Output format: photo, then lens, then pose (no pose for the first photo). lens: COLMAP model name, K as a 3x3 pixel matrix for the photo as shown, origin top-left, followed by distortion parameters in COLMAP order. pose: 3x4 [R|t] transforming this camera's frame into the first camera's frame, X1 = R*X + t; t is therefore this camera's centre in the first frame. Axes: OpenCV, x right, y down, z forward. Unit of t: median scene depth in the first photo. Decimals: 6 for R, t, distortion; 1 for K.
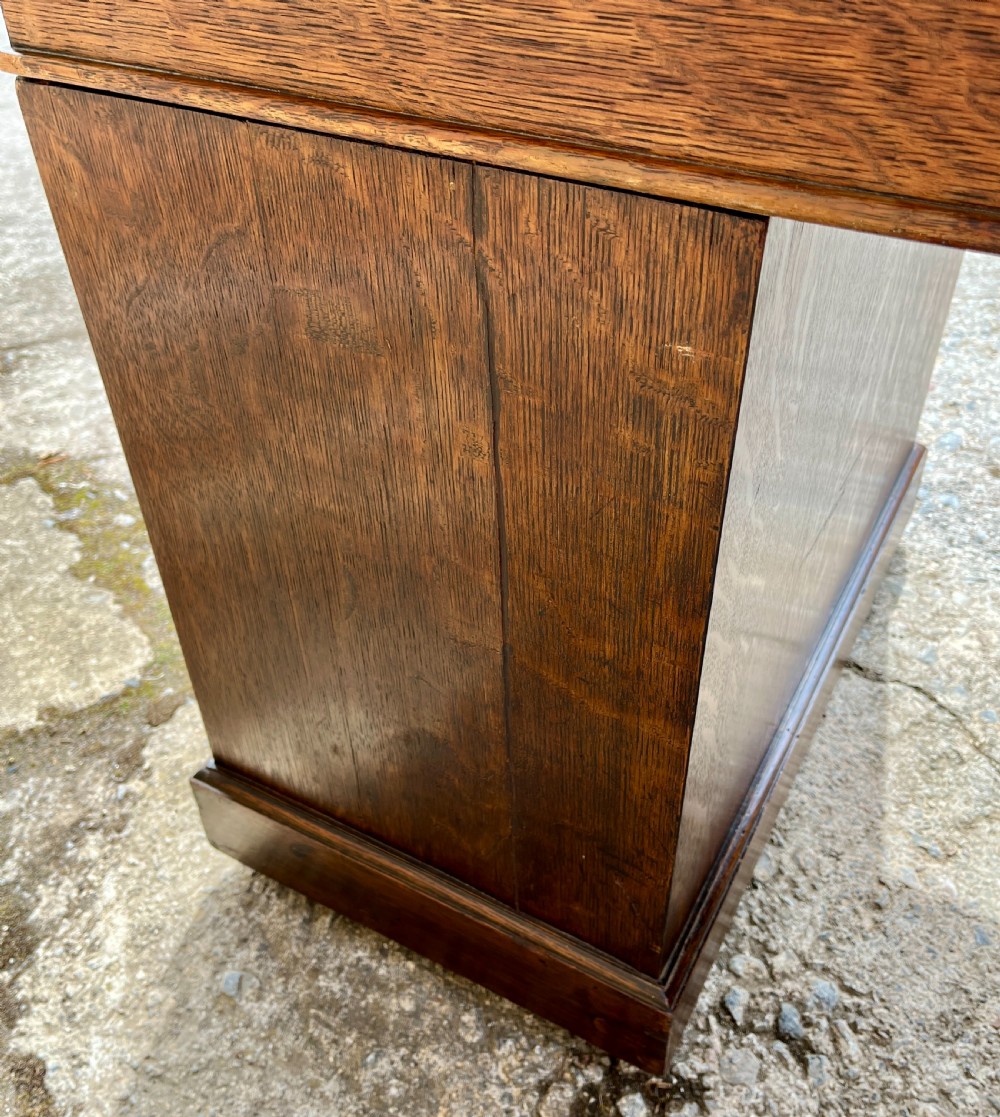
lens RADIAL K [[1064.3, 0, 539.7], [0, 1064.3, 534.4], [0, 0, 1]] dist [0.005575, 0.000000]
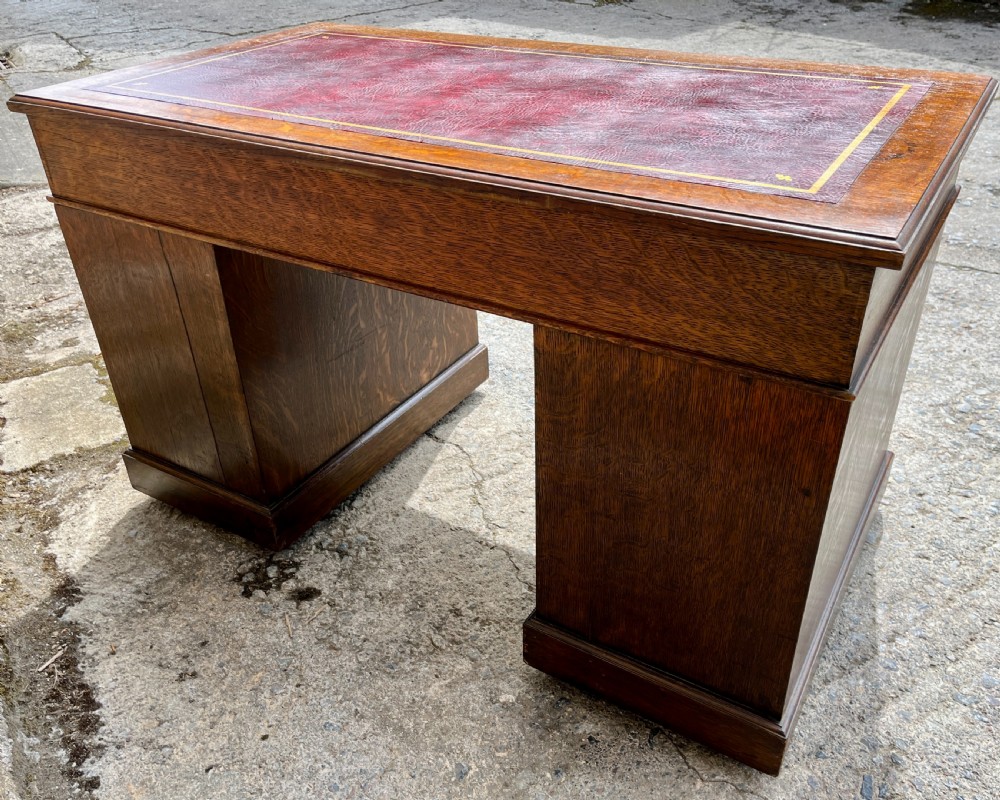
lens RADIAL K [[832.7, 0, 500.5], [0, 832.7, 399.5], [0, 0, 1]] dist [0.074382, -0.101652]
pose [[0.998656, 0.011090, -0.050627, 0.683650], [-0.016119, 0.994854, -0.100030, 0.285493], [0.049257, 0.100712, 0.993696, -0.987565]]
